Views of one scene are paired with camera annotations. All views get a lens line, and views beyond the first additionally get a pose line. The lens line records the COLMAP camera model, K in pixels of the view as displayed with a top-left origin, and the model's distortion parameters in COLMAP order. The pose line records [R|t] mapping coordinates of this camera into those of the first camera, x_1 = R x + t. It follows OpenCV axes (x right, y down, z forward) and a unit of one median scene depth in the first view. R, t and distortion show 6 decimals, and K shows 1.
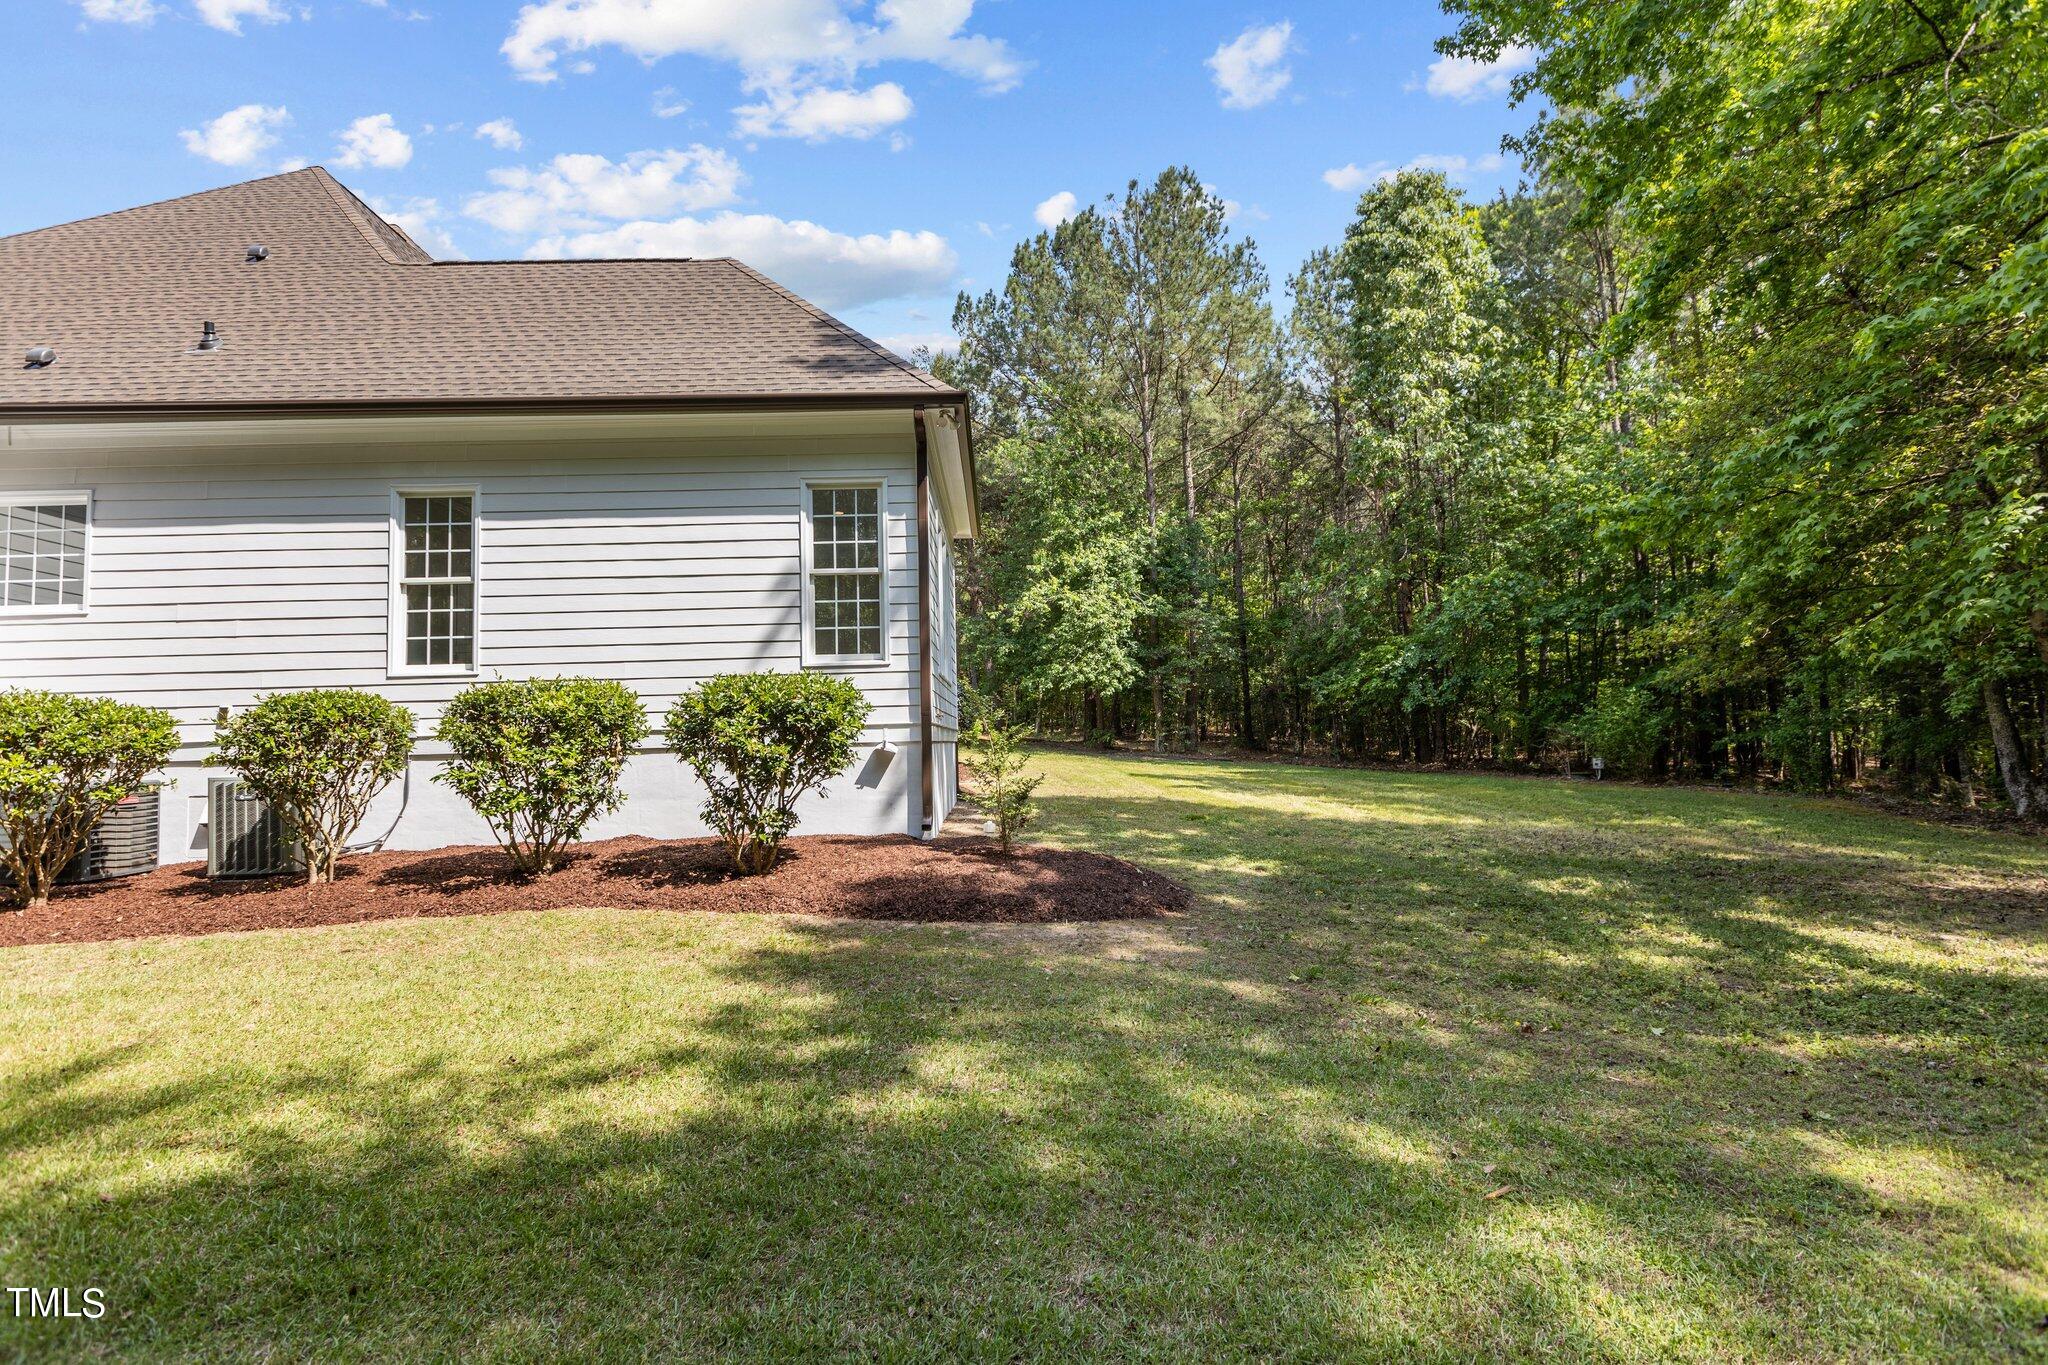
lens RADIAL K [[950.3, 0, 1024.0], [0, 950.3, 682.5], [0, 0, 1]] dist [-0.000182, -0.000135]
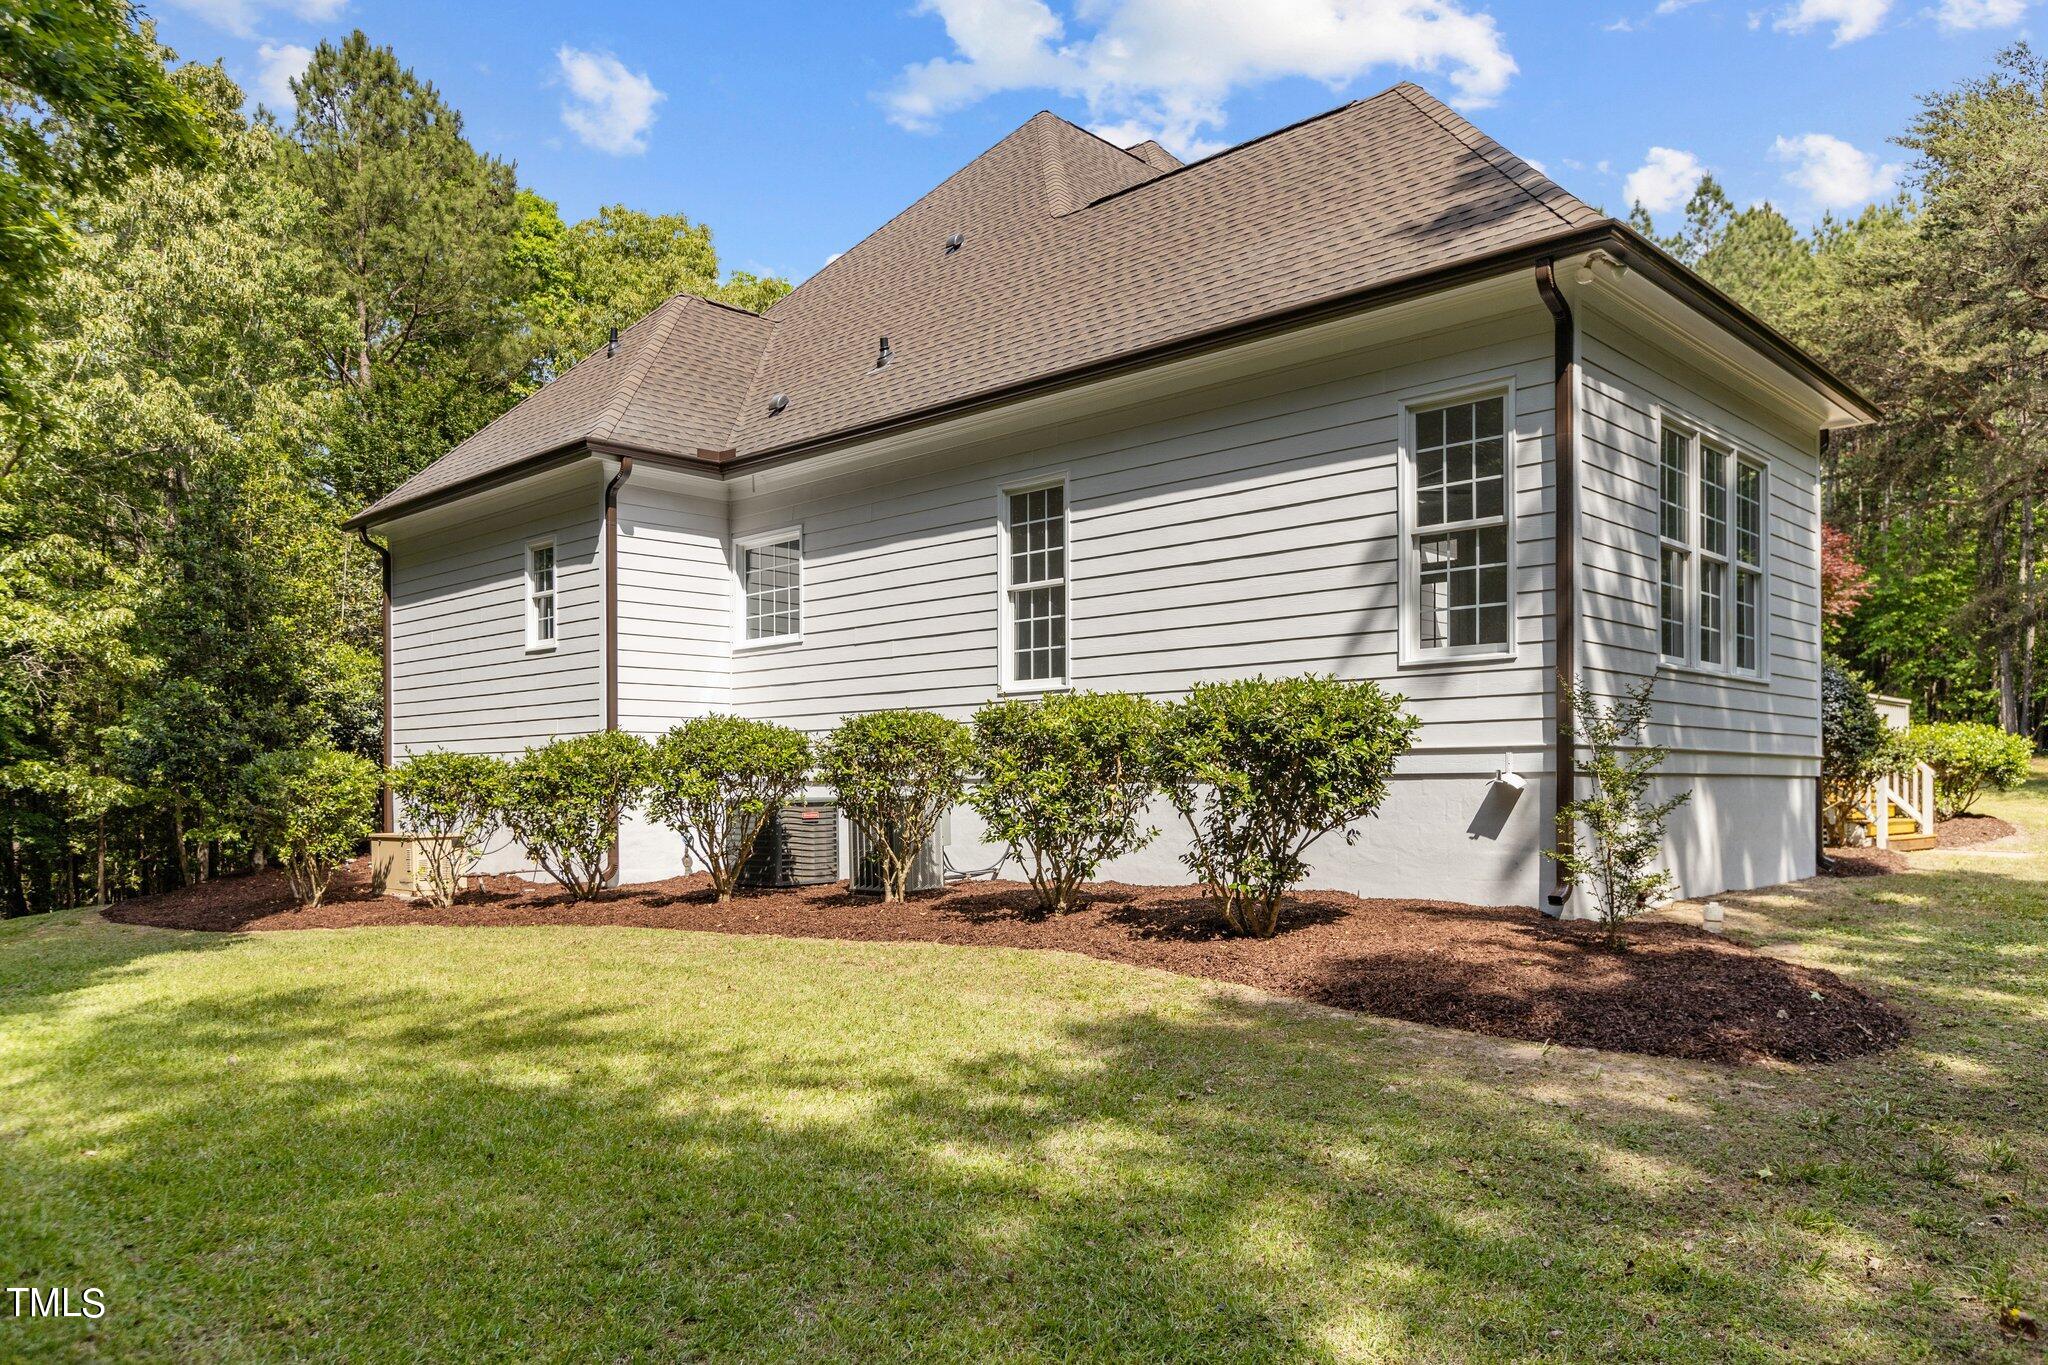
lens RADIAL K [[1425.4, 0, 1023.6], [0, 1425.4, 790.7], [0, 0, 1]] dist [0.001372, -0.000756]
pose [[0.706504, 0.024622, -0.707281, 0.333138], [0.028685, 0.997577, 0.063381, 0.000635], [0.707128, -0.065067, 0.704086, 0.032361]]
